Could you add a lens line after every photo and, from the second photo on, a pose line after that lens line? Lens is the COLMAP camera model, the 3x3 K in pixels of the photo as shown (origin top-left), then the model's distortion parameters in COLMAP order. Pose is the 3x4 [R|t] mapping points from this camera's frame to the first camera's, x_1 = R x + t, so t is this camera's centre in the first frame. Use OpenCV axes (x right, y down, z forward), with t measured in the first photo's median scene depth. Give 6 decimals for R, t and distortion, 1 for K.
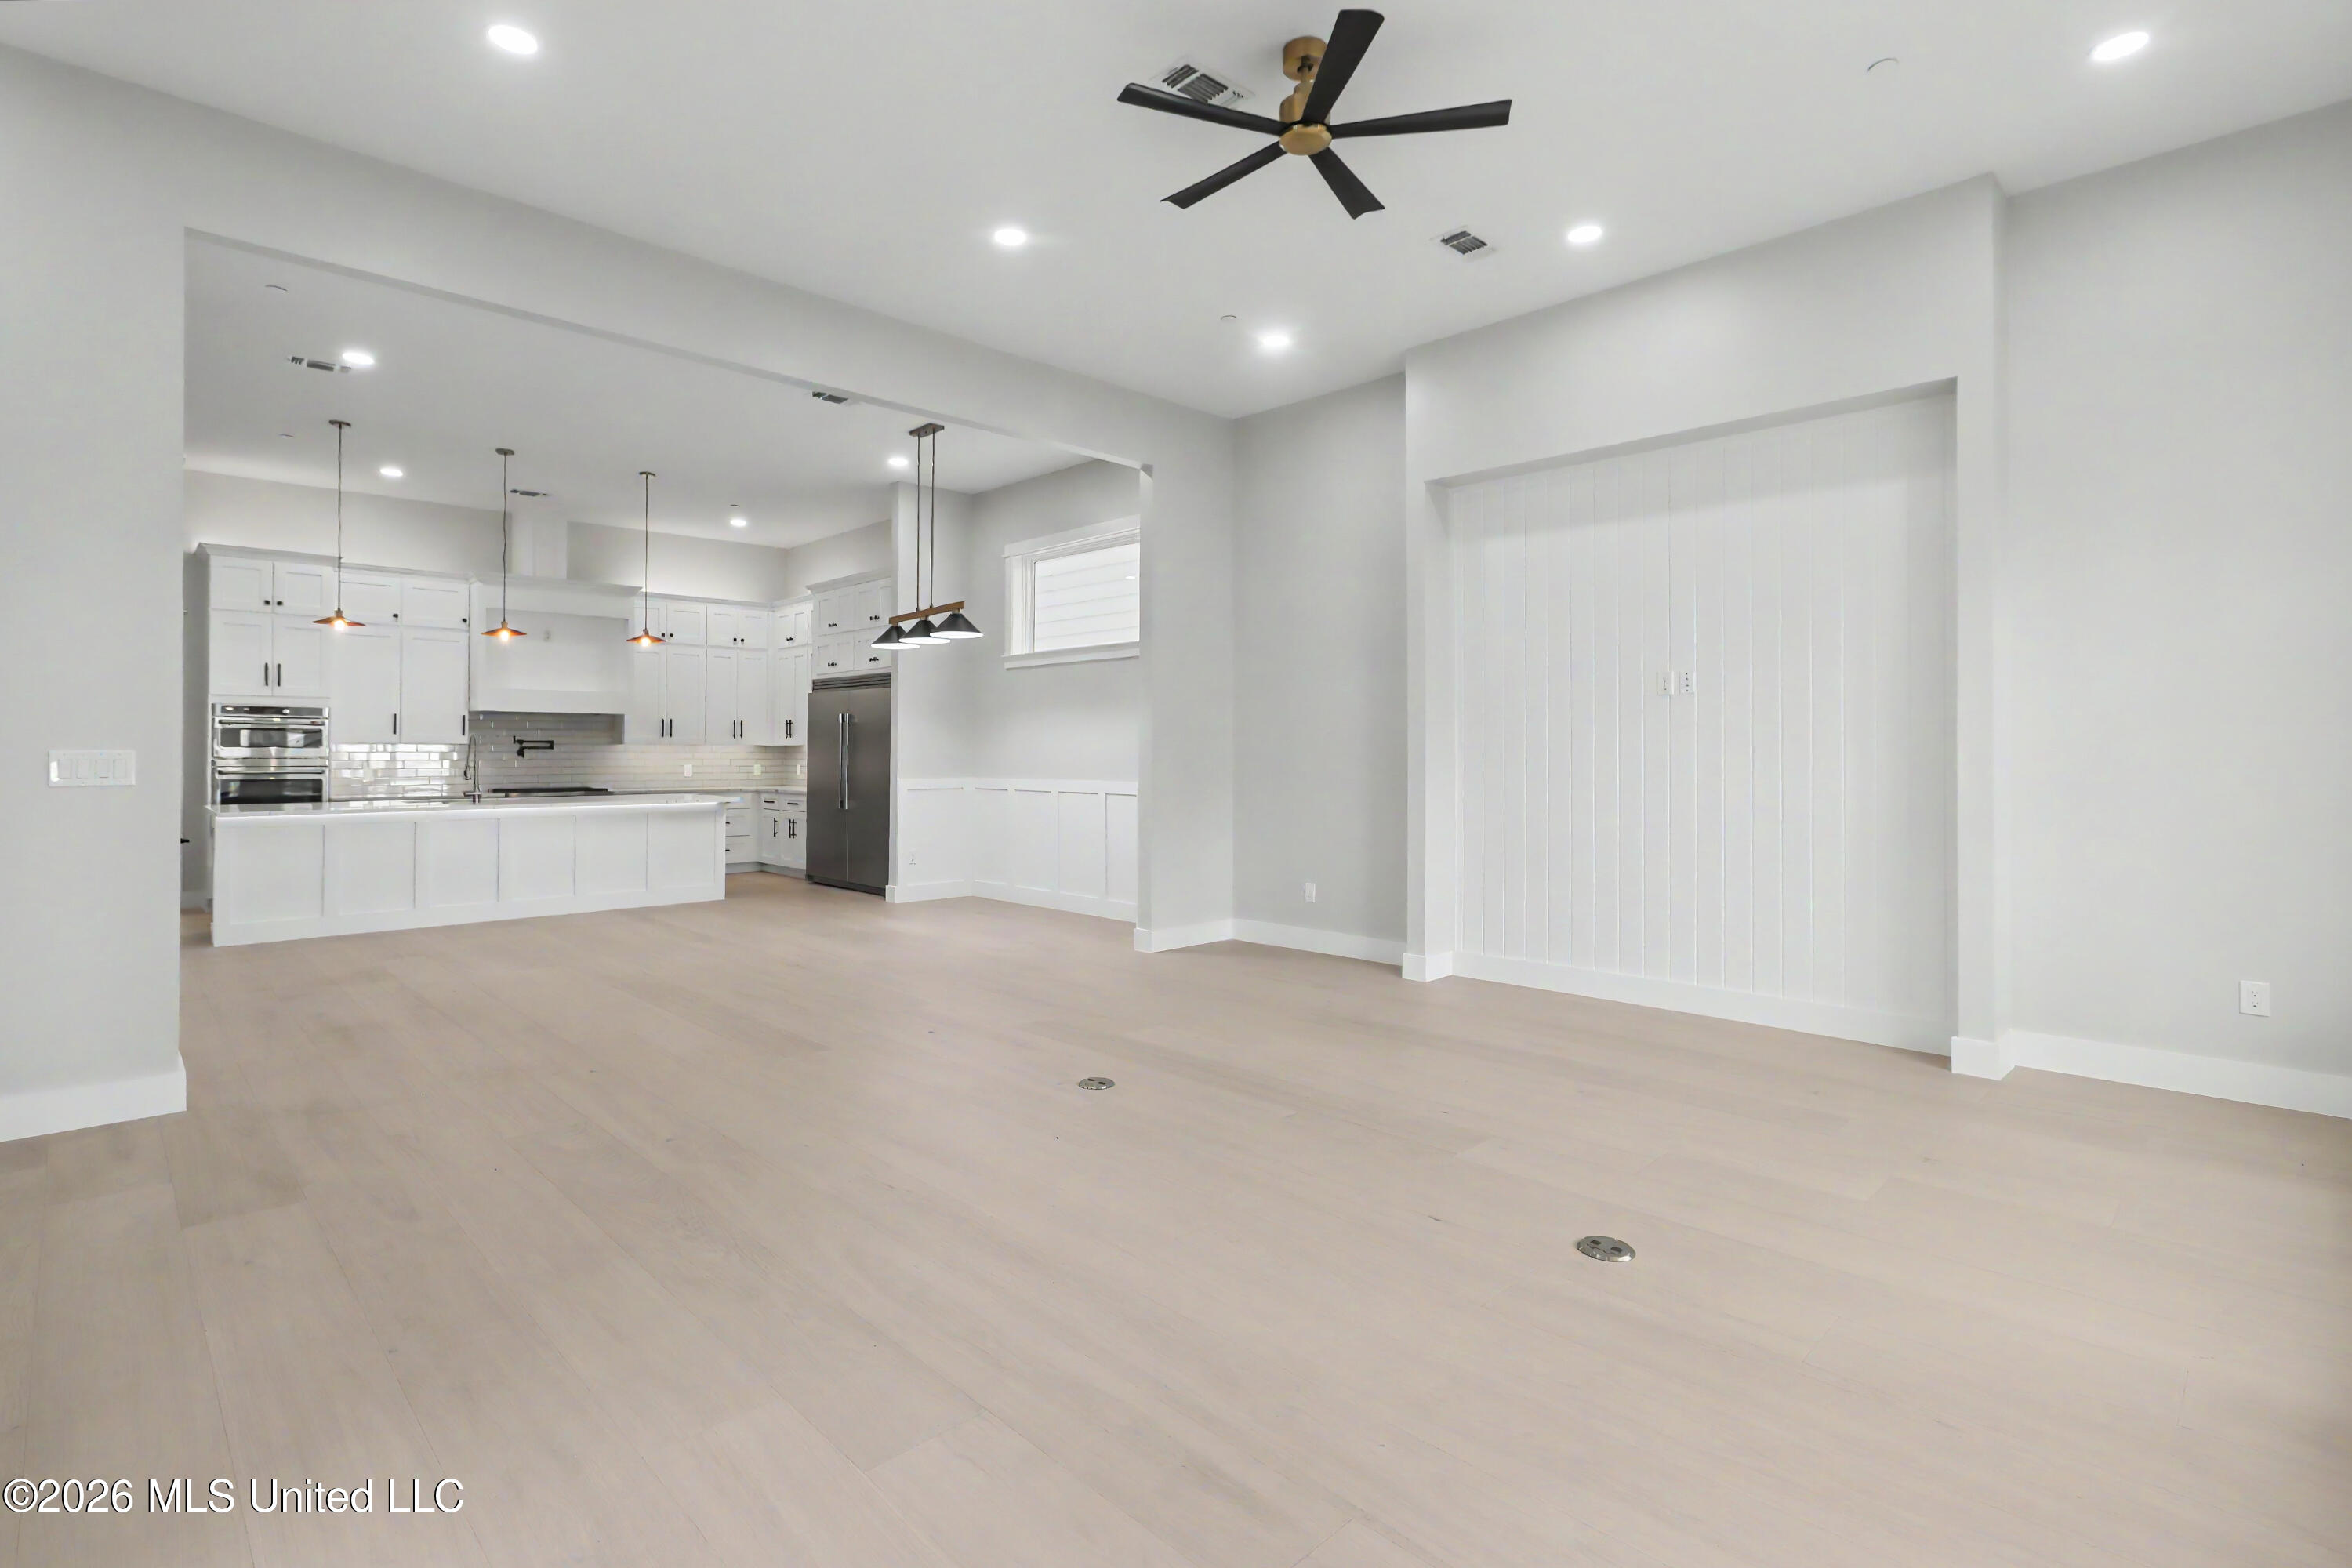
lens RADIAL K [[1134.0, 0, 1170.6], [0, 1134.0, 757.4], [0, 0, 1]] dist [0.002123, -0.000695]
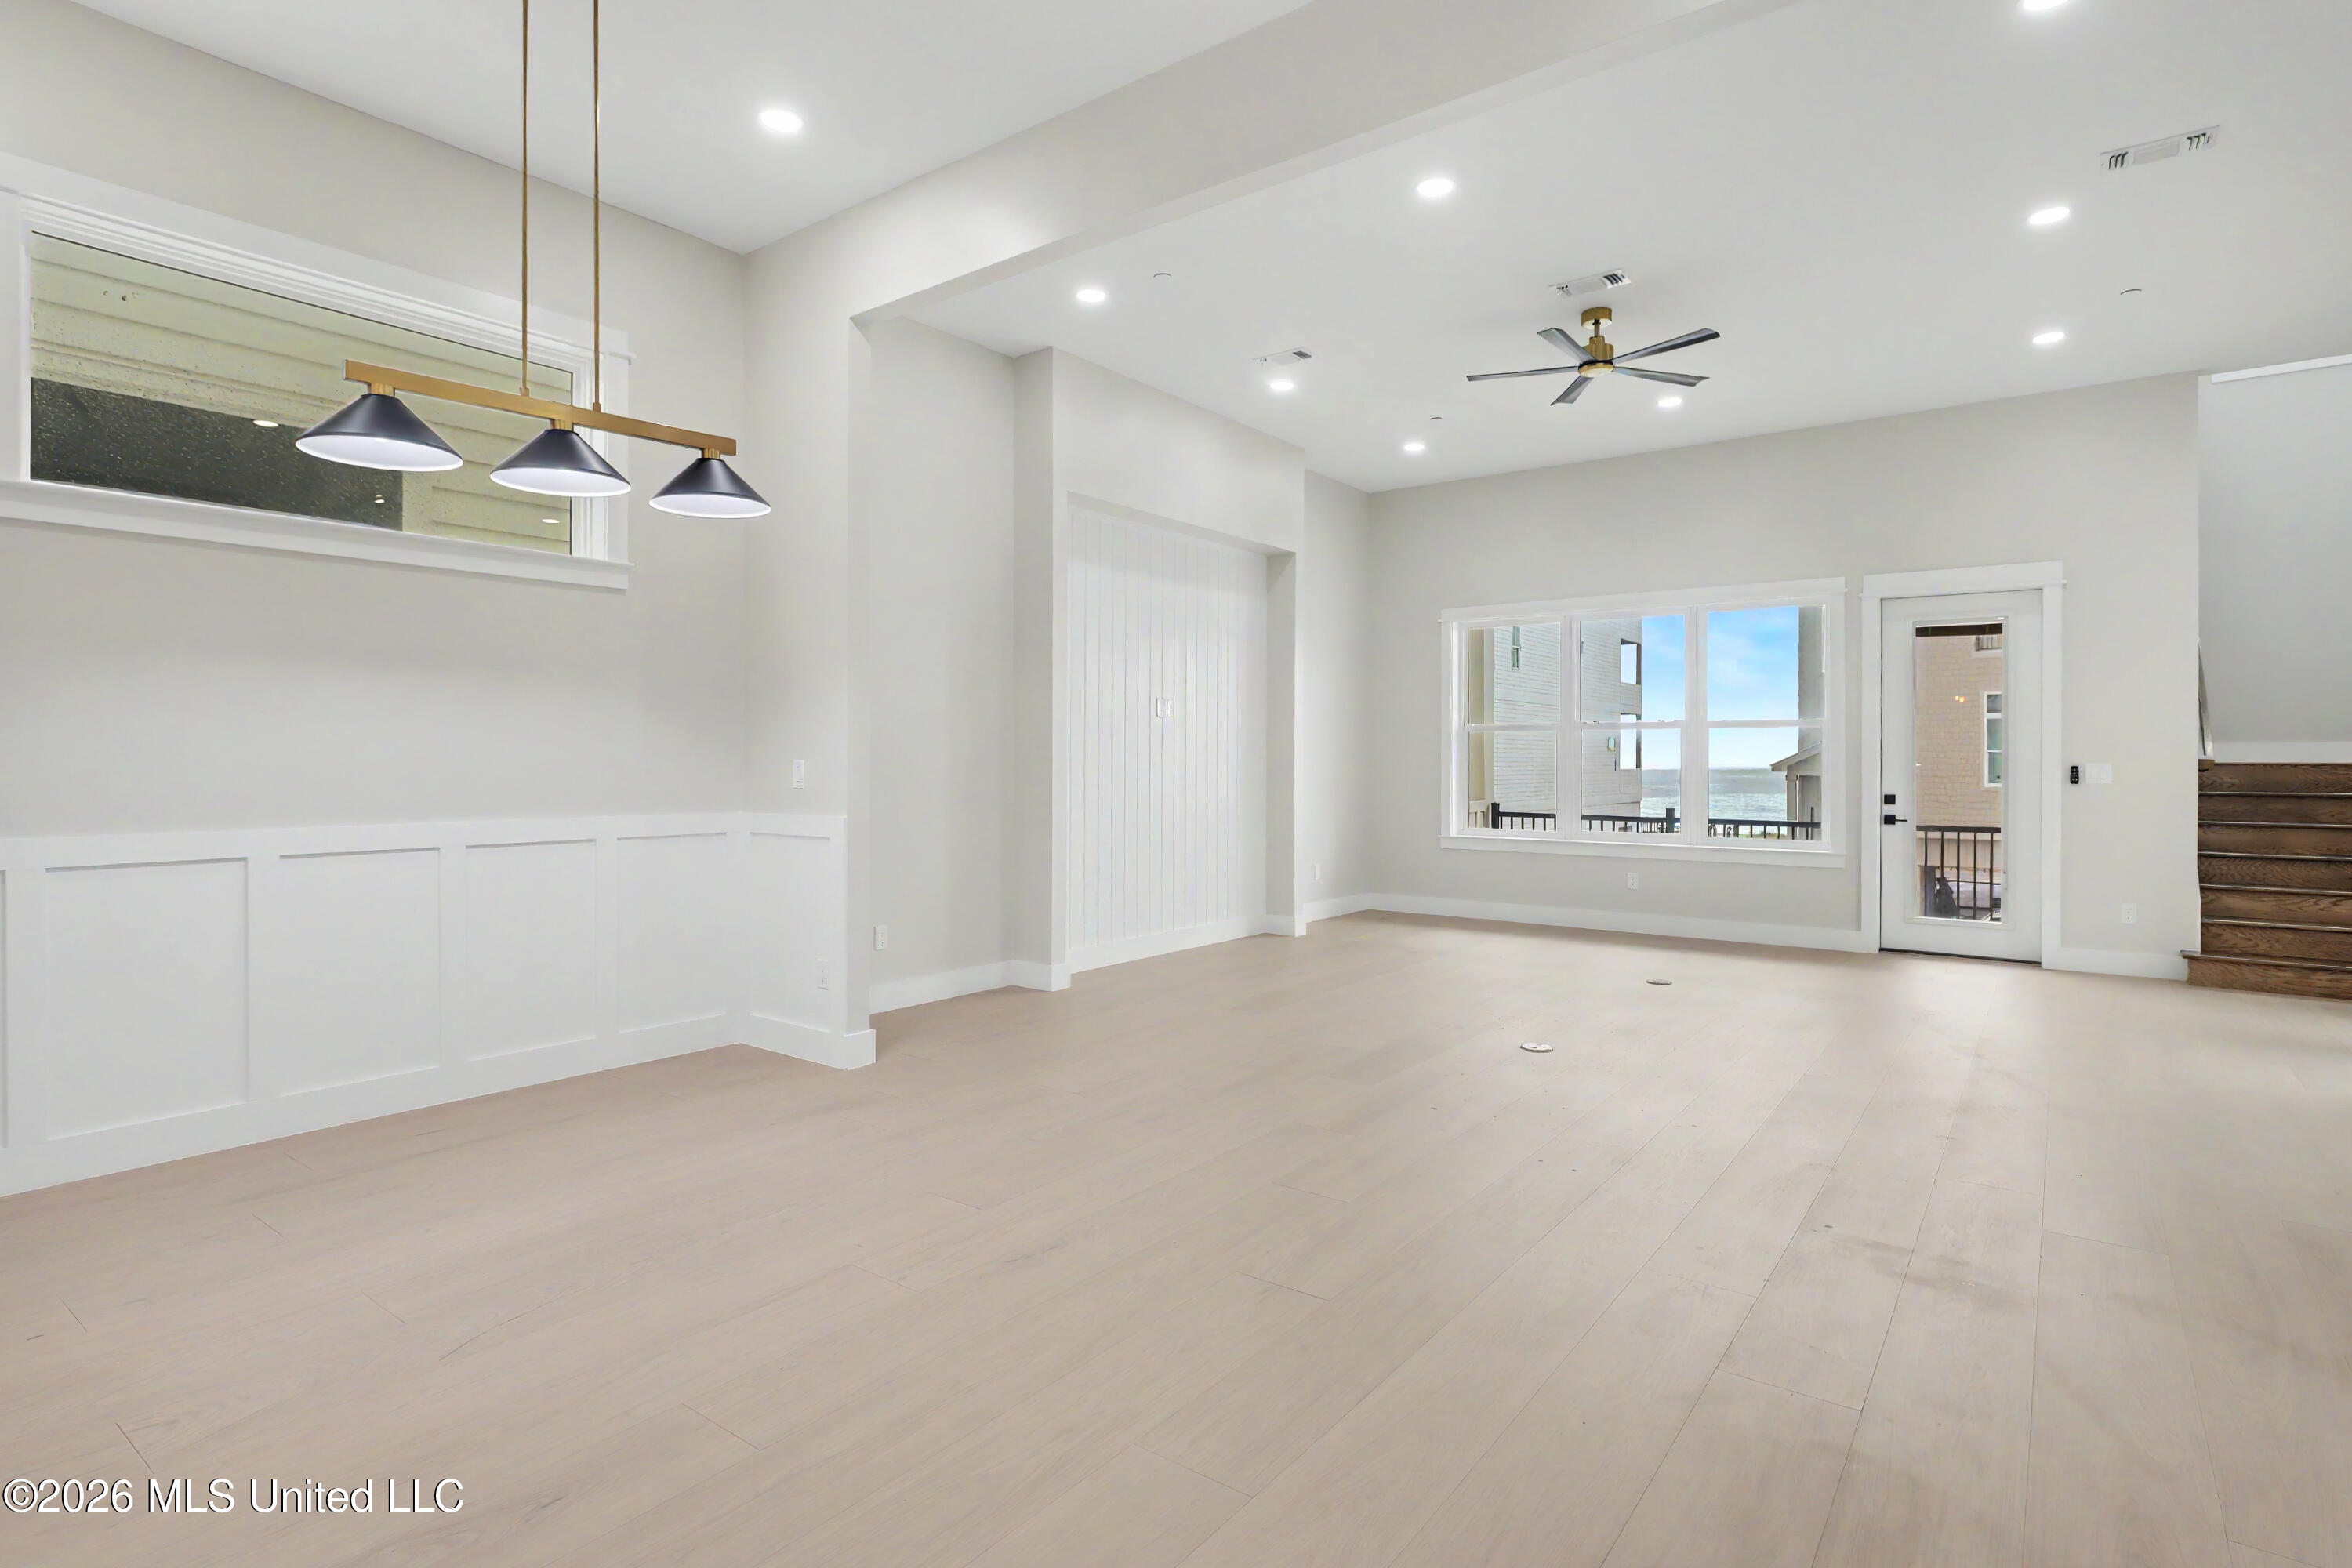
lens RADIAL K [[1191.3, 0, 1171.5], [0, 1191.3, 759.2], [0, 0, 1]] dist [-0.002866, -0.000592]
pose [[-0.148837, -0.003602, 0.988855, -0.827645], [-0.000539, 0.999994, 0.003561, -0.007815], [-0.988862, -0.000003, -0.148838, 1.059802]]
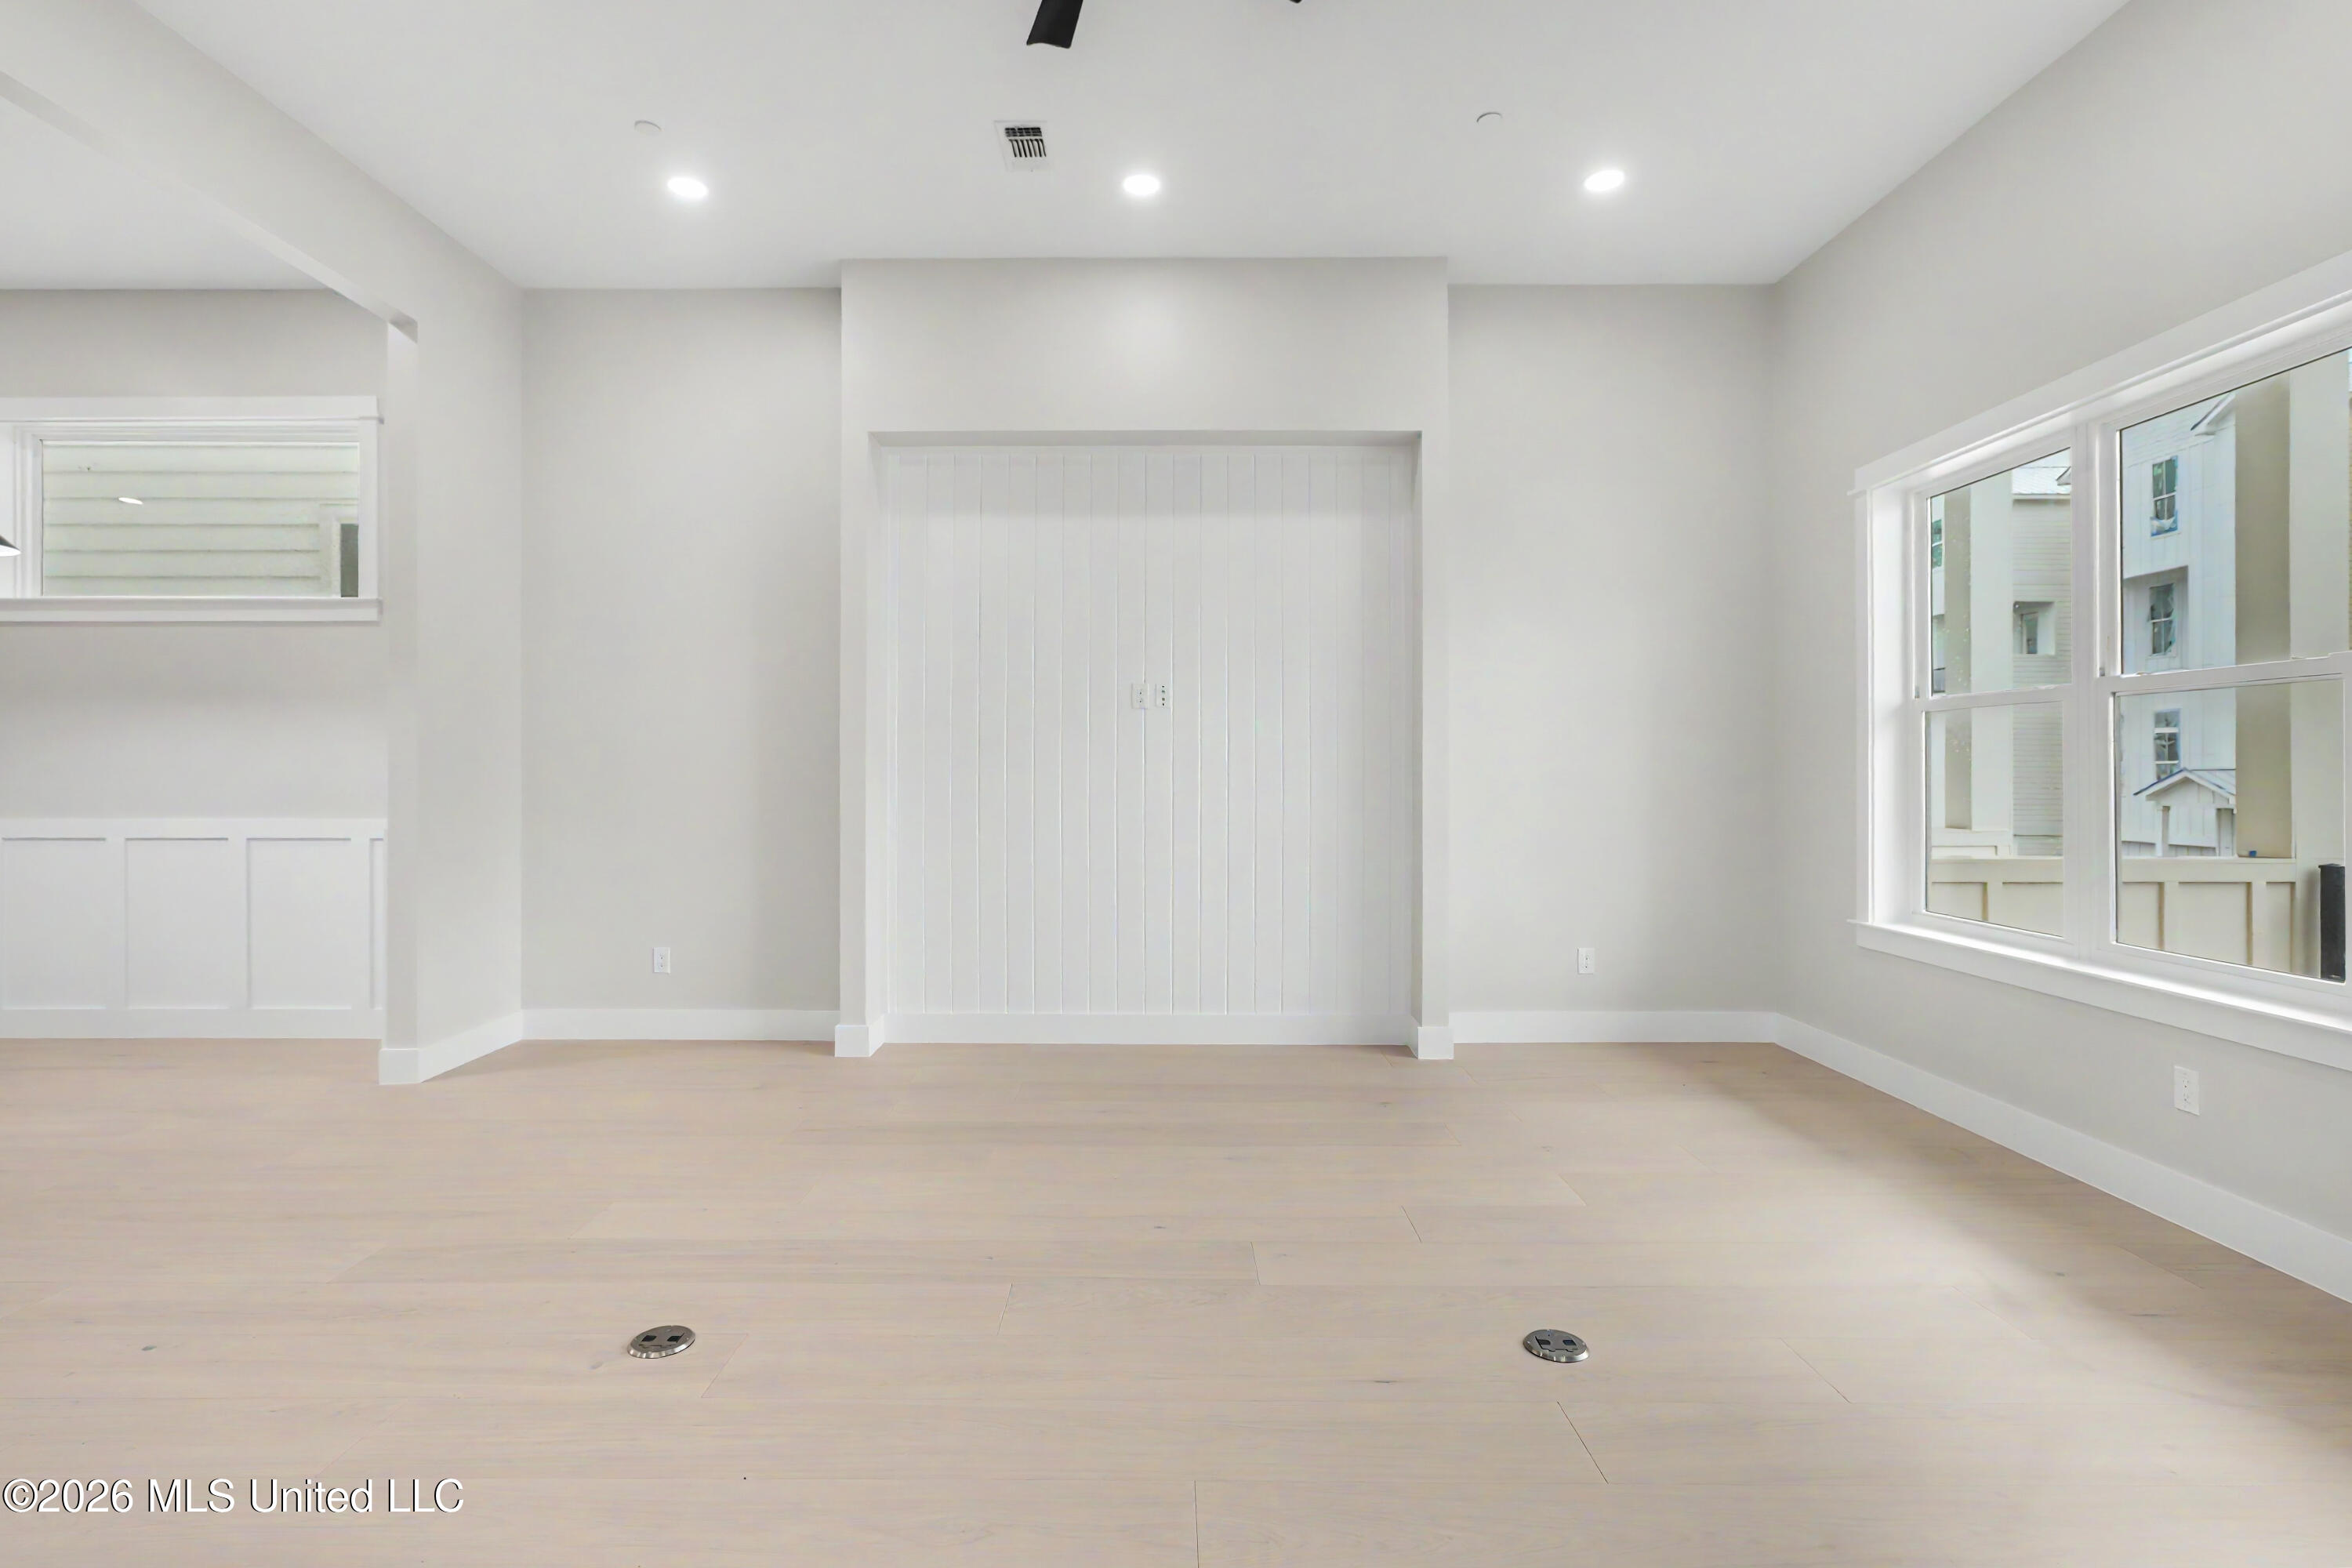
lens RADIAL K [[1178.9, 0, 1141.3], [0, 1178.9, 763.6], [0, 0, 1]] dist [-0.005460, -0.000760]
pose [[0.703990, -0.001279, 0.710209, -0.227941], [0.002007, 0.999998, -0.000189, -0.007853], [-0.710207, 0.001559, 0.703991, 0.275633]]
